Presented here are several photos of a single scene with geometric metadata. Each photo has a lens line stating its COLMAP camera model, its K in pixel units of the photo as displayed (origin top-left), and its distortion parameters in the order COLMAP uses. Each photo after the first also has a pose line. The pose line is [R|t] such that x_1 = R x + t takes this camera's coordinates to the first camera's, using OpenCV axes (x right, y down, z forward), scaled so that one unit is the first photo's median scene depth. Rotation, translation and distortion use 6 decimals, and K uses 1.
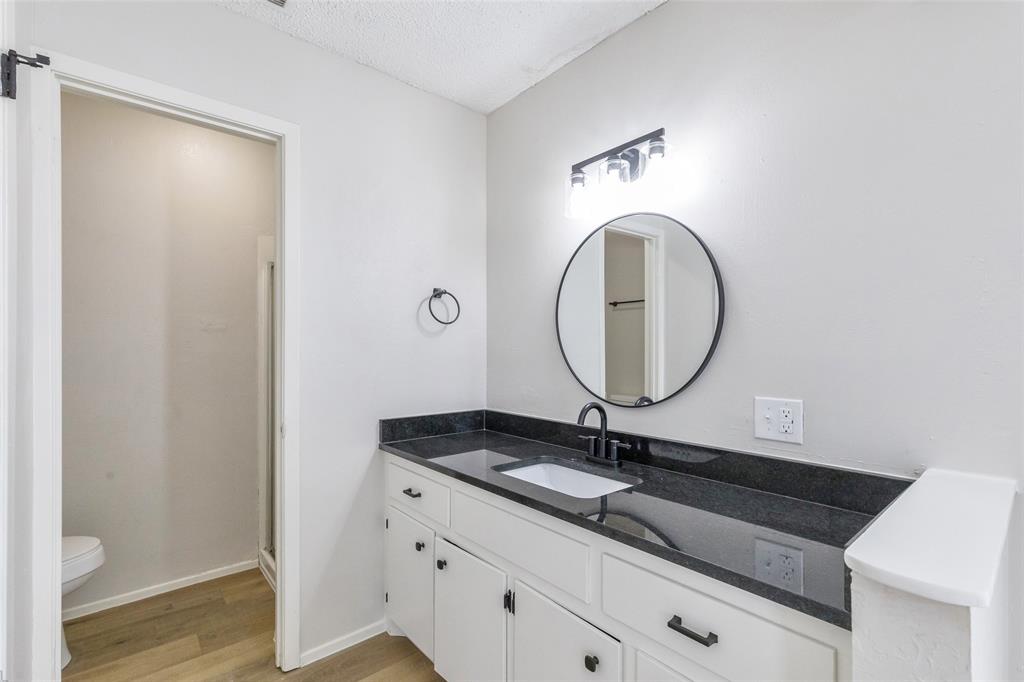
lens RADIAL K [[467.1, 0, 512.0], [0, 467.1, 344.6], [0, 0, 1]] dist [0.005750, 0.000099]
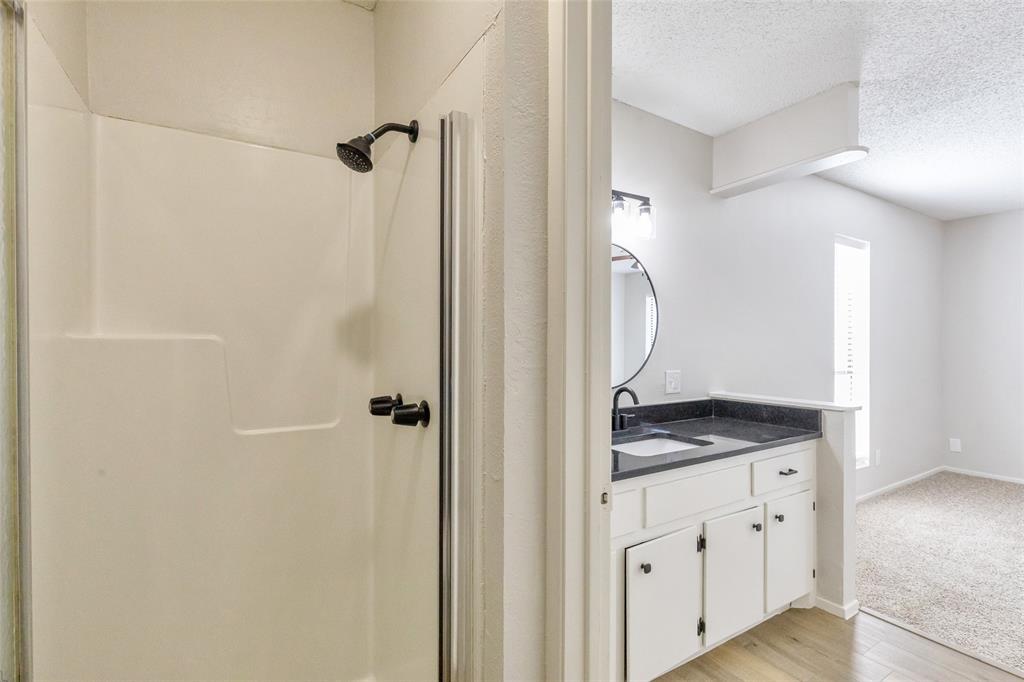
lens RADIAL K [[467.1, 0, 509.7], [0, 467.1, 338.2], [0, 0, 1]] dist [0.005750, 0.000099]
pose [[0.172013, -0.006231, 0.985075, -1.207696], [-0.002969, 0.999972, 0.006844, -0.022164], [-0.985090, -0.004102, 0.171990, 1.149150]]
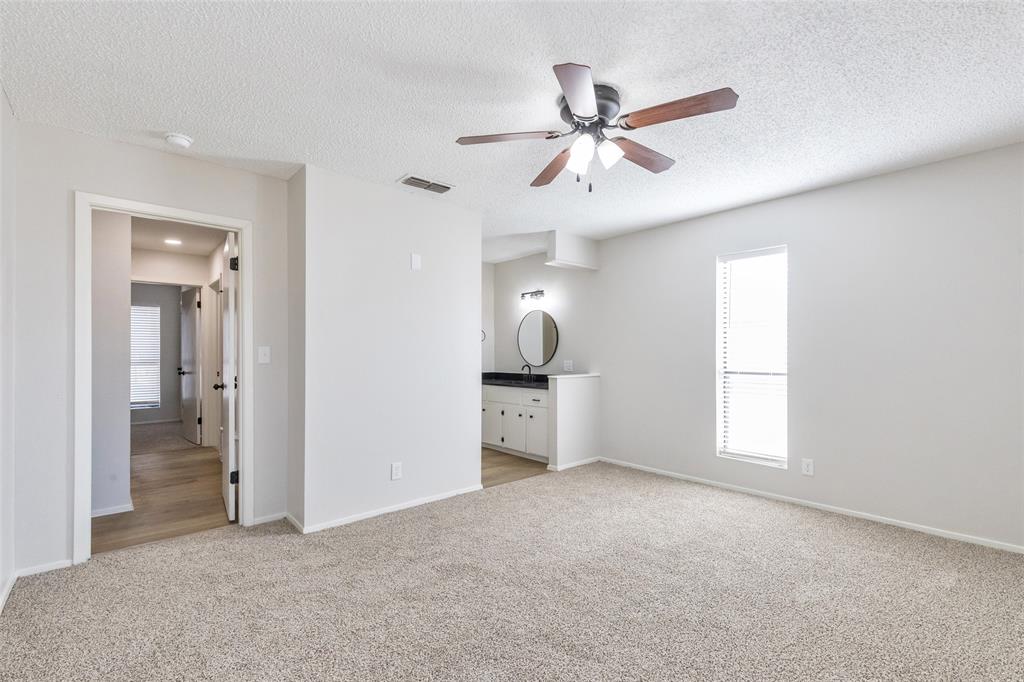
lens RADIAL K [[467.1, 0, 514.3], [0, 467.1, 345.8], [0, 0, 1]] dist [0.005750, 0.000099]
pose [[0.999871, -0.007065, 0.014419, 0.033313], [0.007126, 0.999966, -0.004239, -0.009088], [-0.014388, 0.004341, 0.999887, -2.467774]]
